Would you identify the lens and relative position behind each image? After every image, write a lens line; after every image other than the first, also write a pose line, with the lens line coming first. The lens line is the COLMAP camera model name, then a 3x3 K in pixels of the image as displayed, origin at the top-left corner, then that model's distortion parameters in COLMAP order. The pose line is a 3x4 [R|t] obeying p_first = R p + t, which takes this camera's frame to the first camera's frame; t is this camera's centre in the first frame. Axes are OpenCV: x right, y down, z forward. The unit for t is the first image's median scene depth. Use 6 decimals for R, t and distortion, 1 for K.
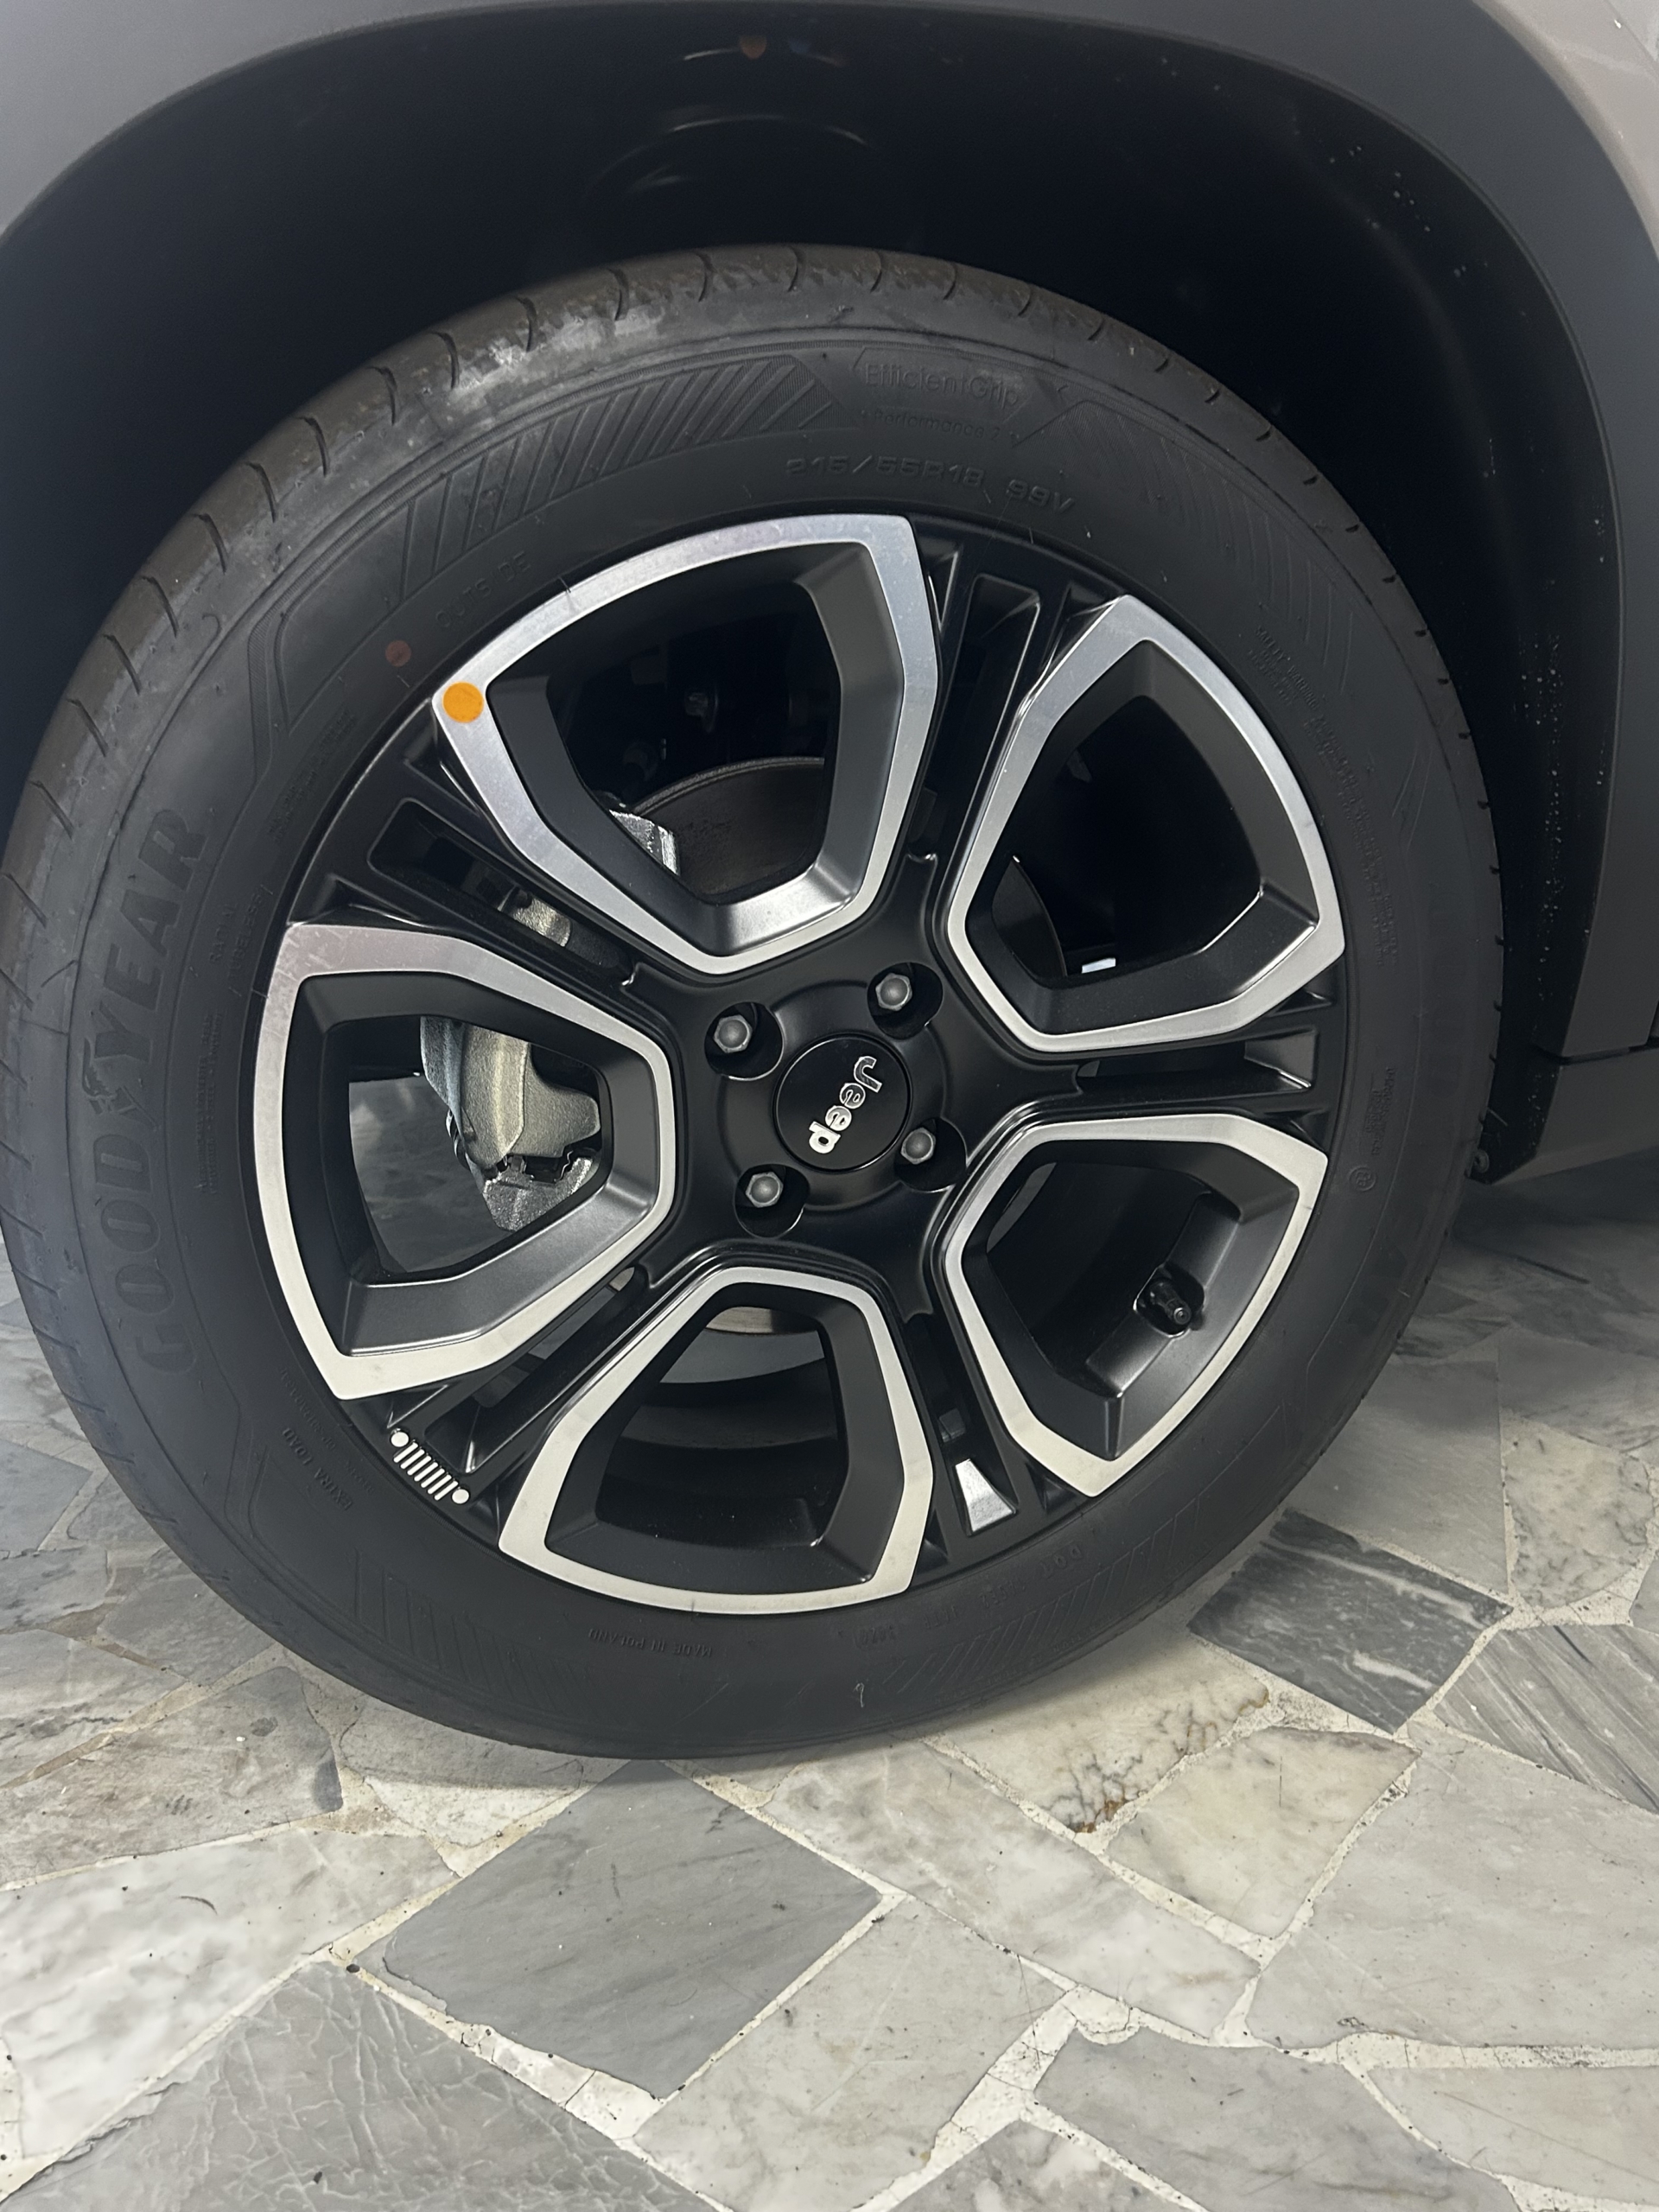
lens RADIAL K [[1808.9, 0, 827.9], [0, 1808.9, 1101.5], [0, 0, 1]] dist [-0.000678, -0.001540]
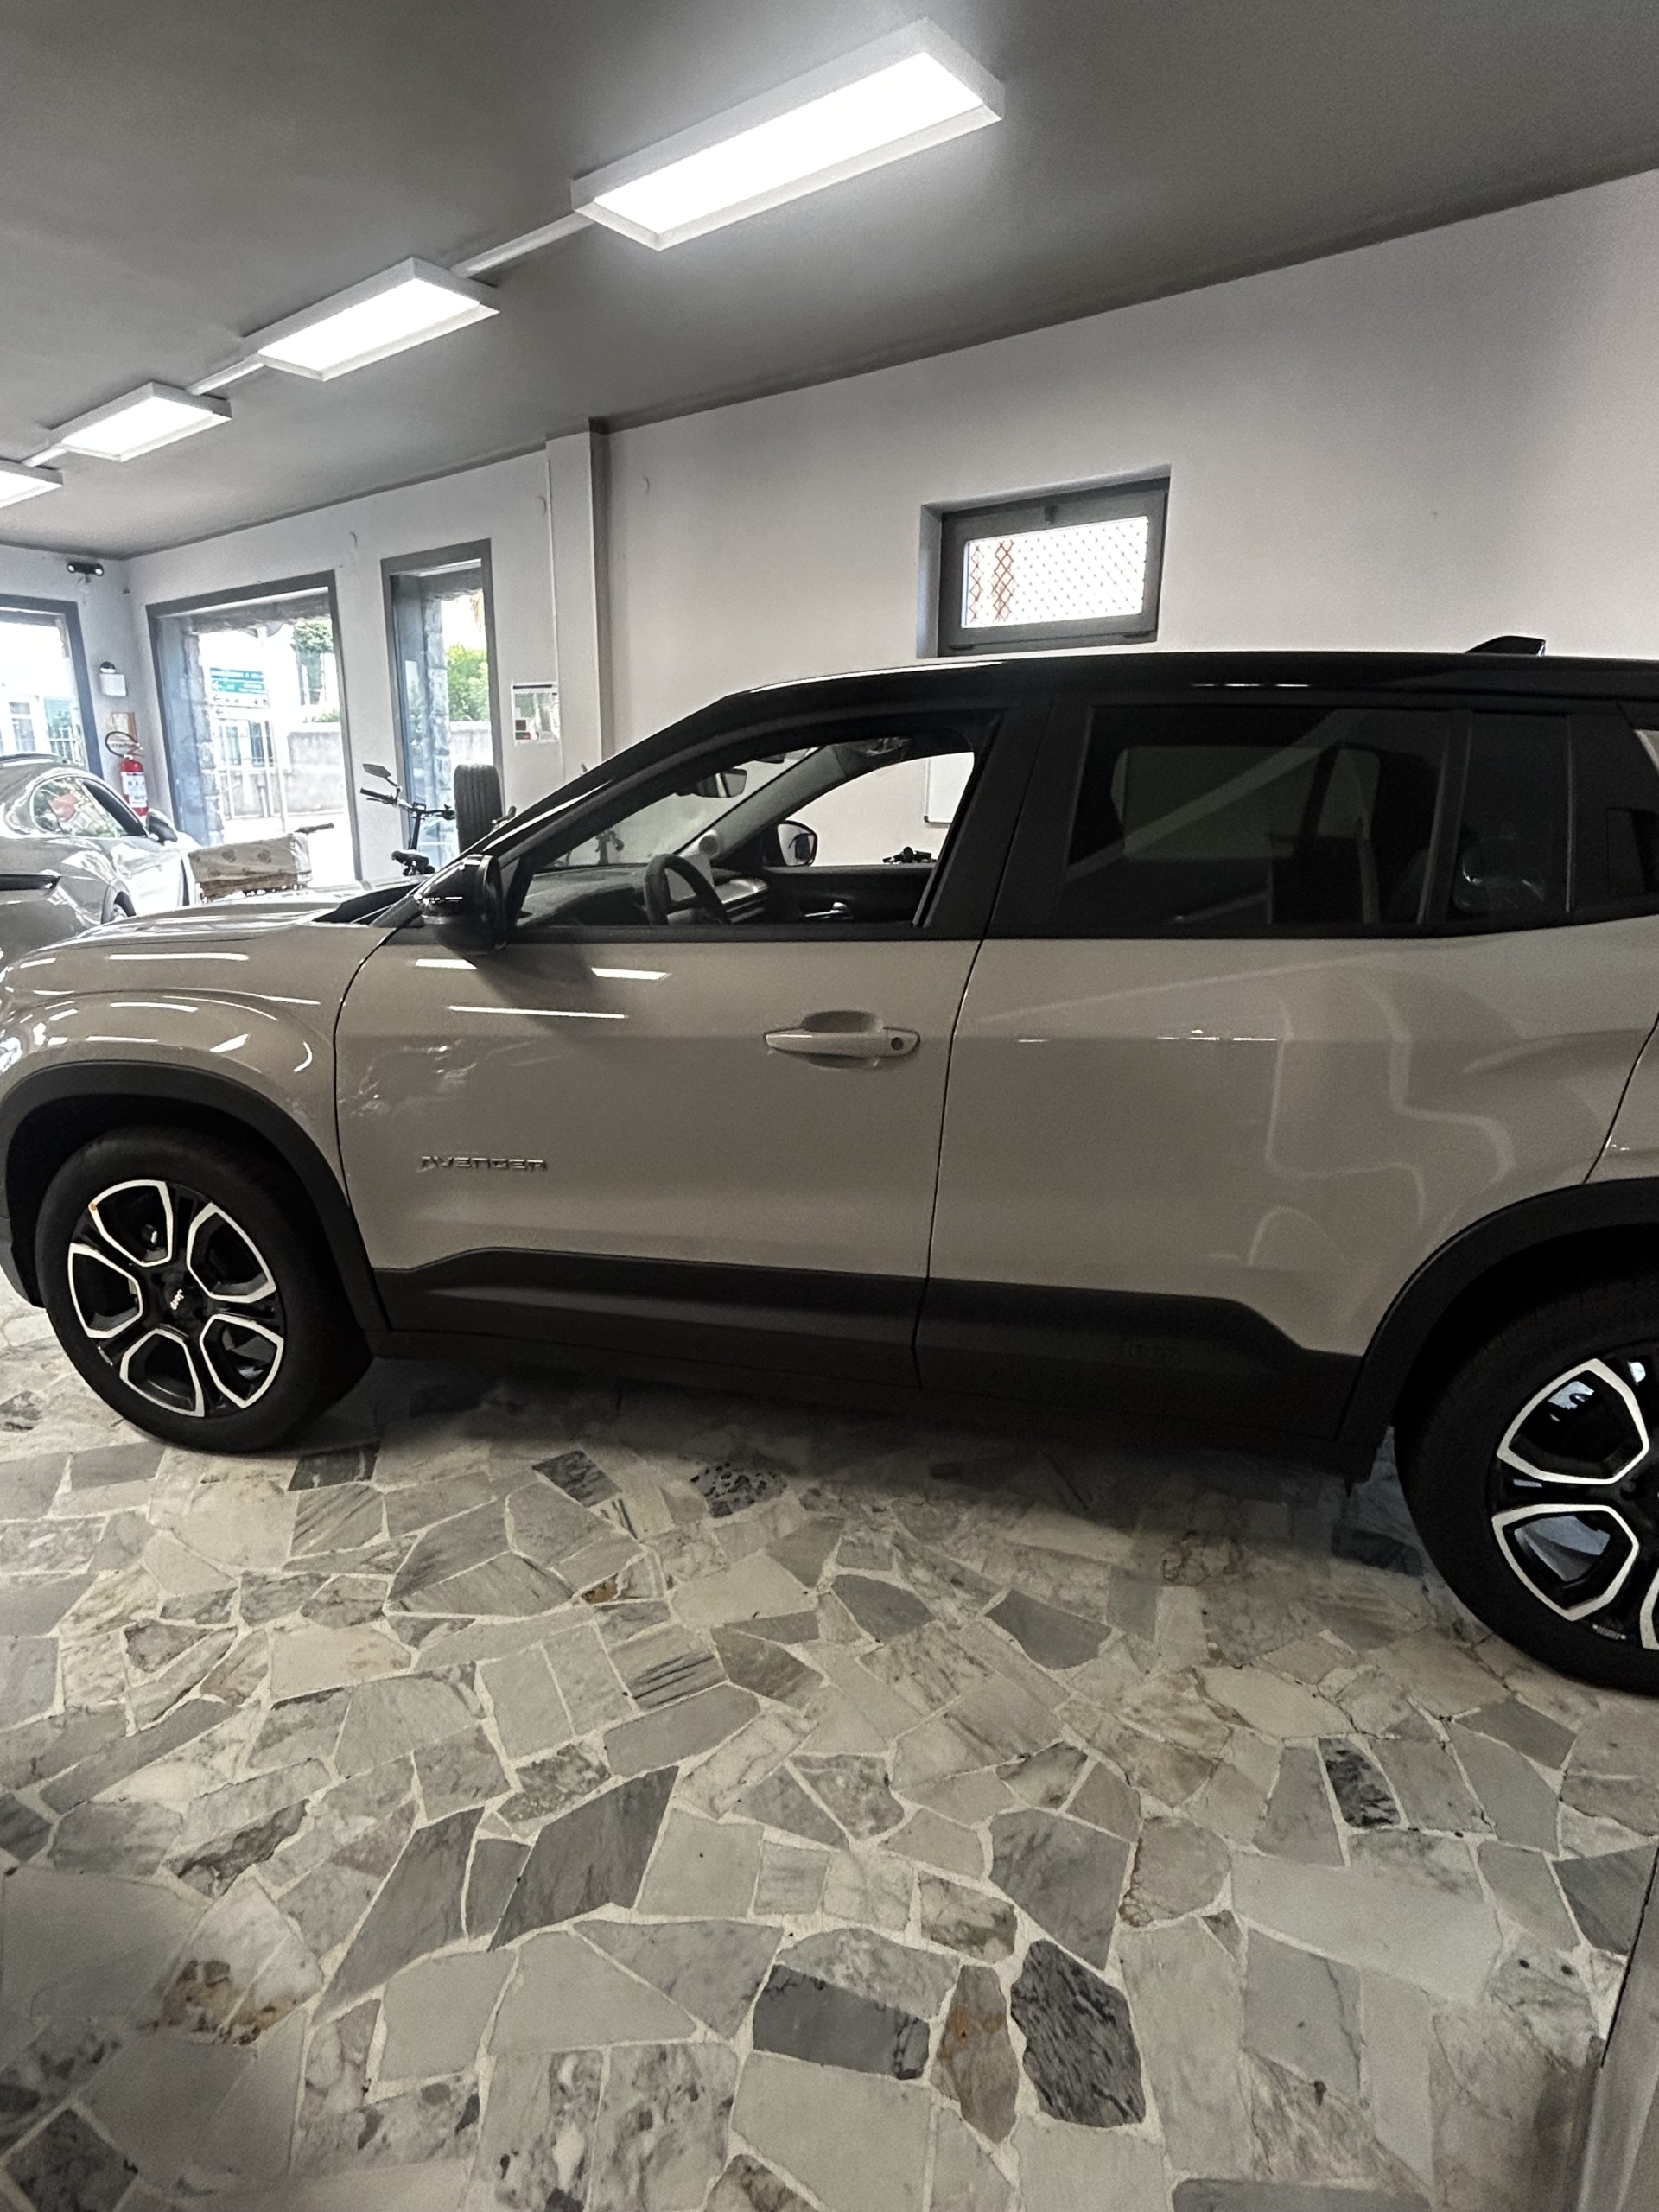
lens RADIAL K [[1165.6, 0, 827.2], [0, 1165.6, 1111.8], [0, 0, 1]] dist [-0.003611, 0.000516]
pose [[0.840517, 0.157151, -0.518493, 2.757127], [-0.159287, 0.986391, 0.040752, -0.823807], [0.517841, 0.048336, 0.854110, -0.624102]]
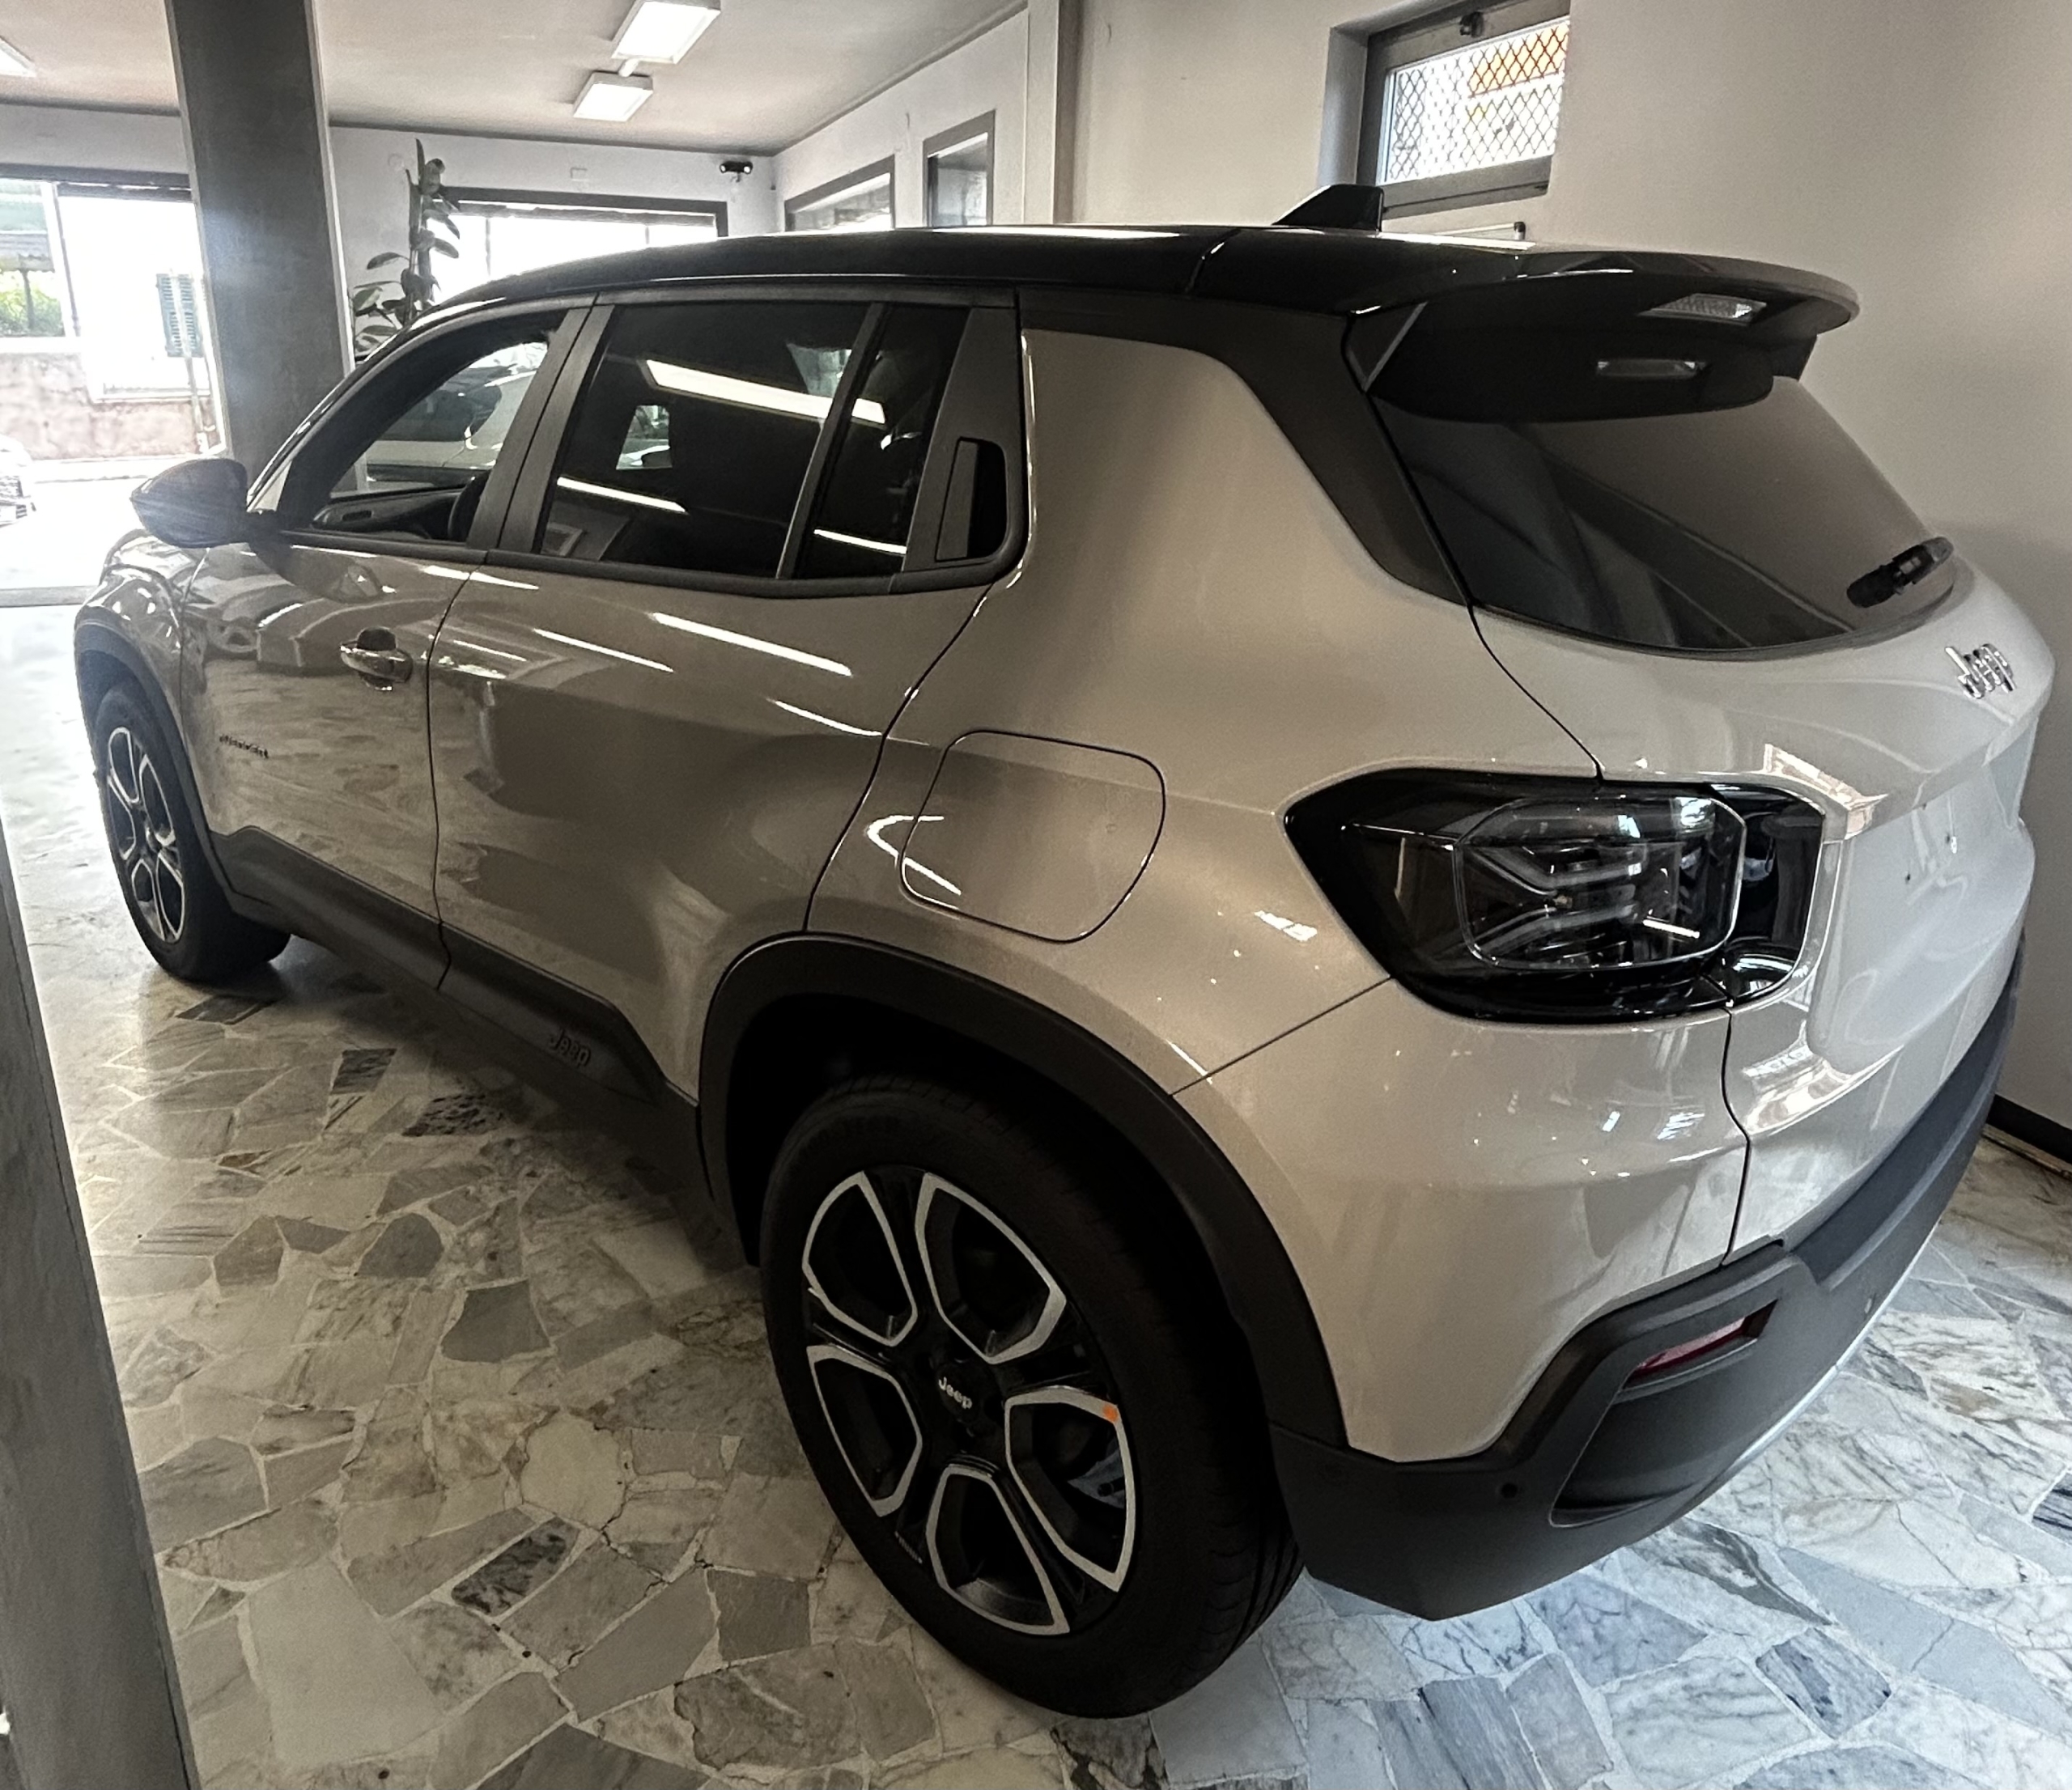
lens RADIAL K [[1427.0, 0, 1002.1], [0, 1427.0, 812.6], [0, 0, 1]] dist [0.003197, -0.000274]
pose [[0.449786, 0.270884, -0.851066, 4.536711], [-0.258798, 0.951545, 0.166091, -1.363135], [0.854819, 0.145549, 0.498096, 1.055972]]
